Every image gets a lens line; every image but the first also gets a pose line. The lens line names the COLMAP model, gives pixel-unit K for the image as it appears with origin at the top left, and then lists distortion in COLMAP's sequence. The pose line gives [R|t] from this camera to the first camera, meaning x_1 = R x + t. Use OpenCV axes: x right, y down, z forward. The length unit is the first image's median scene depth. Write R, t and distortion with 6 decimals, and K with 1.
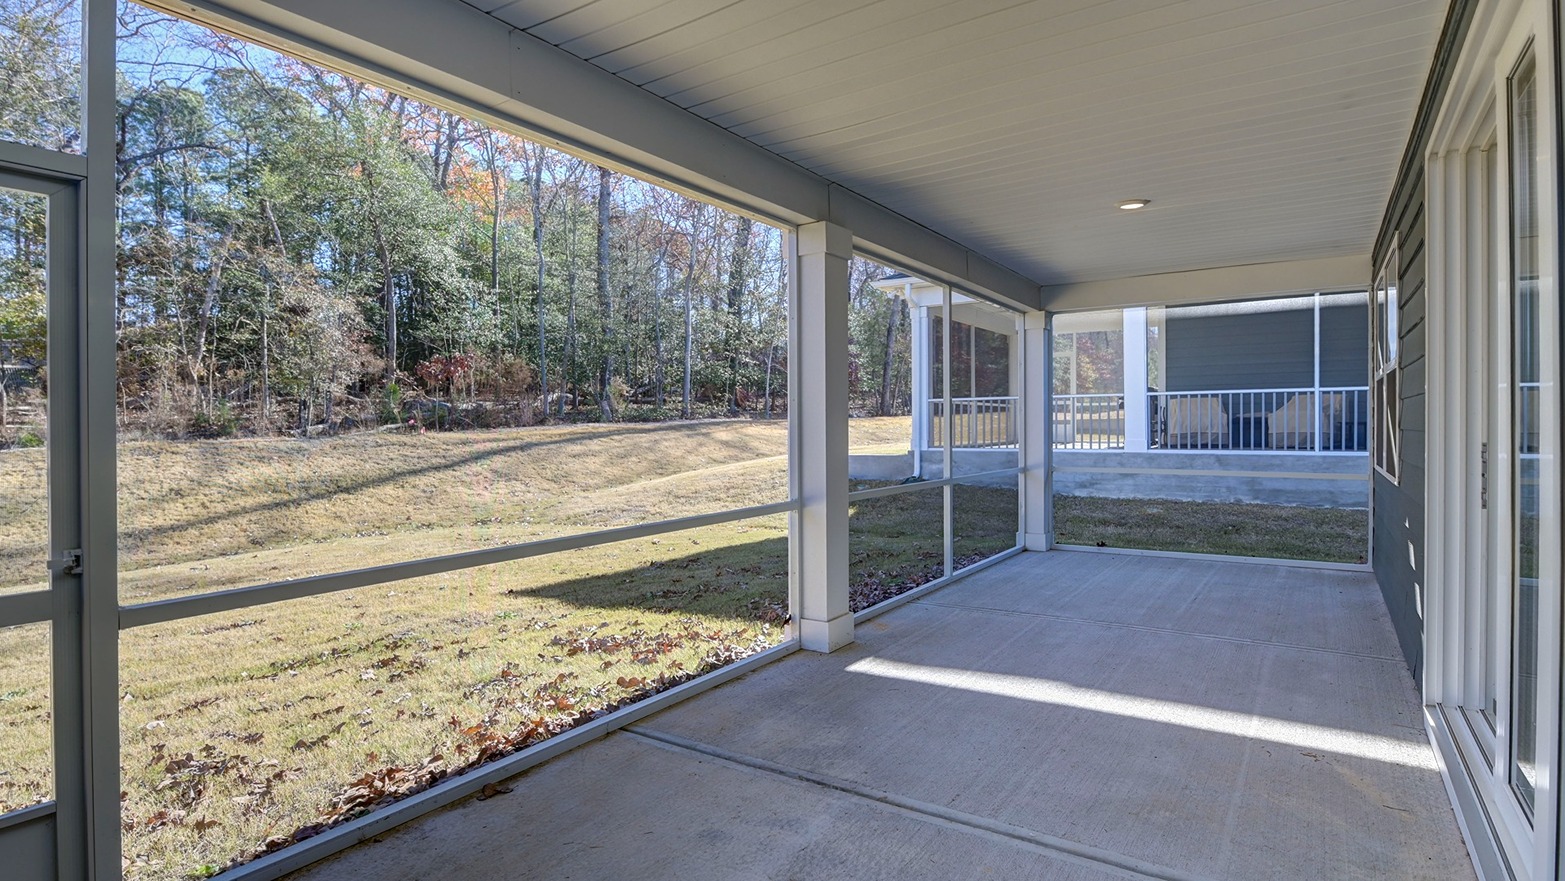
lens RADIAL K [[763.8, 0, 771.7], [0, 763.8, 433.6], [0, 0, 1]] dist [0.002191, -0.008243]
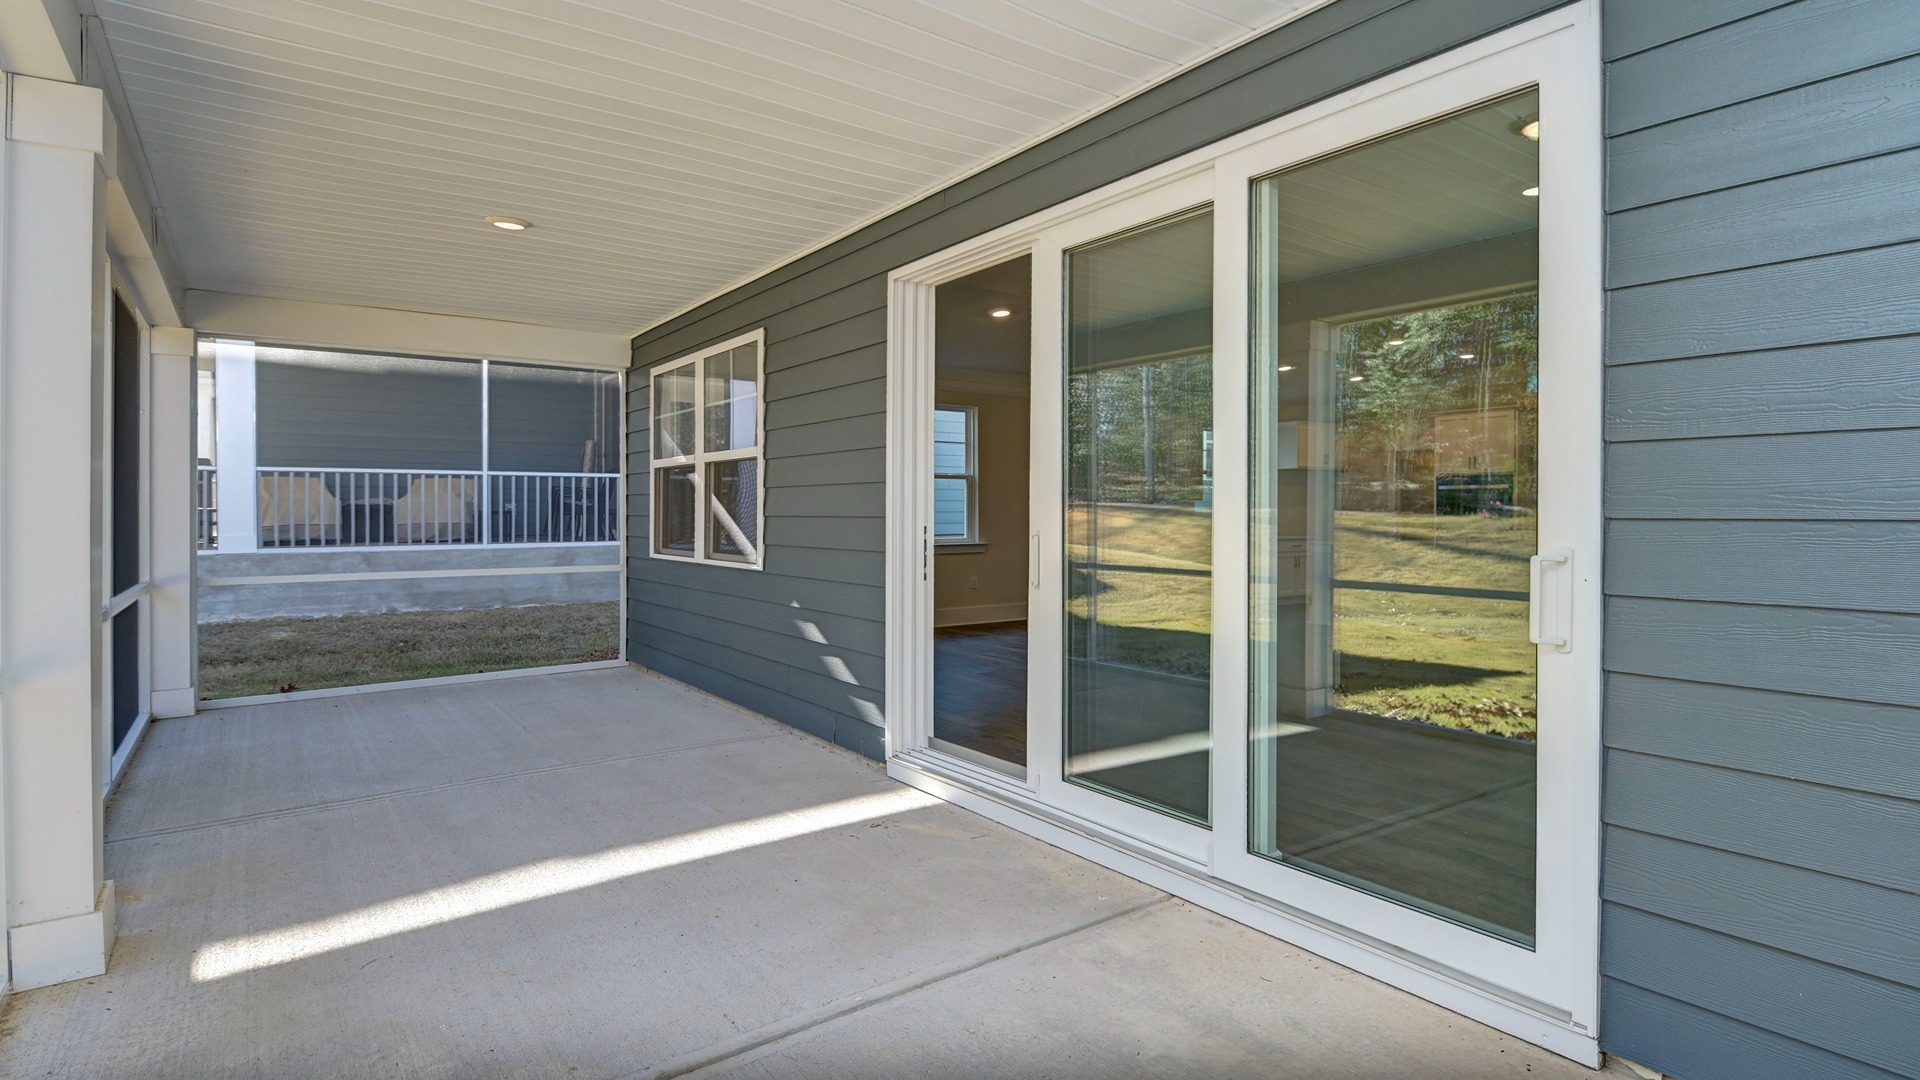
lens RADIAL K [[967.2, 0, 971.2], [0, 967.2, 520.1], [0, 0, 1]] dist [-0.016422, -0.000323]
pose [[0.333908, -0.003516, 0.942599, -0.125429], [0.009435, 0.999955, 0.000388, 0.000613], [-0.942558, 0.008763, 0.333927, 0.108429]]
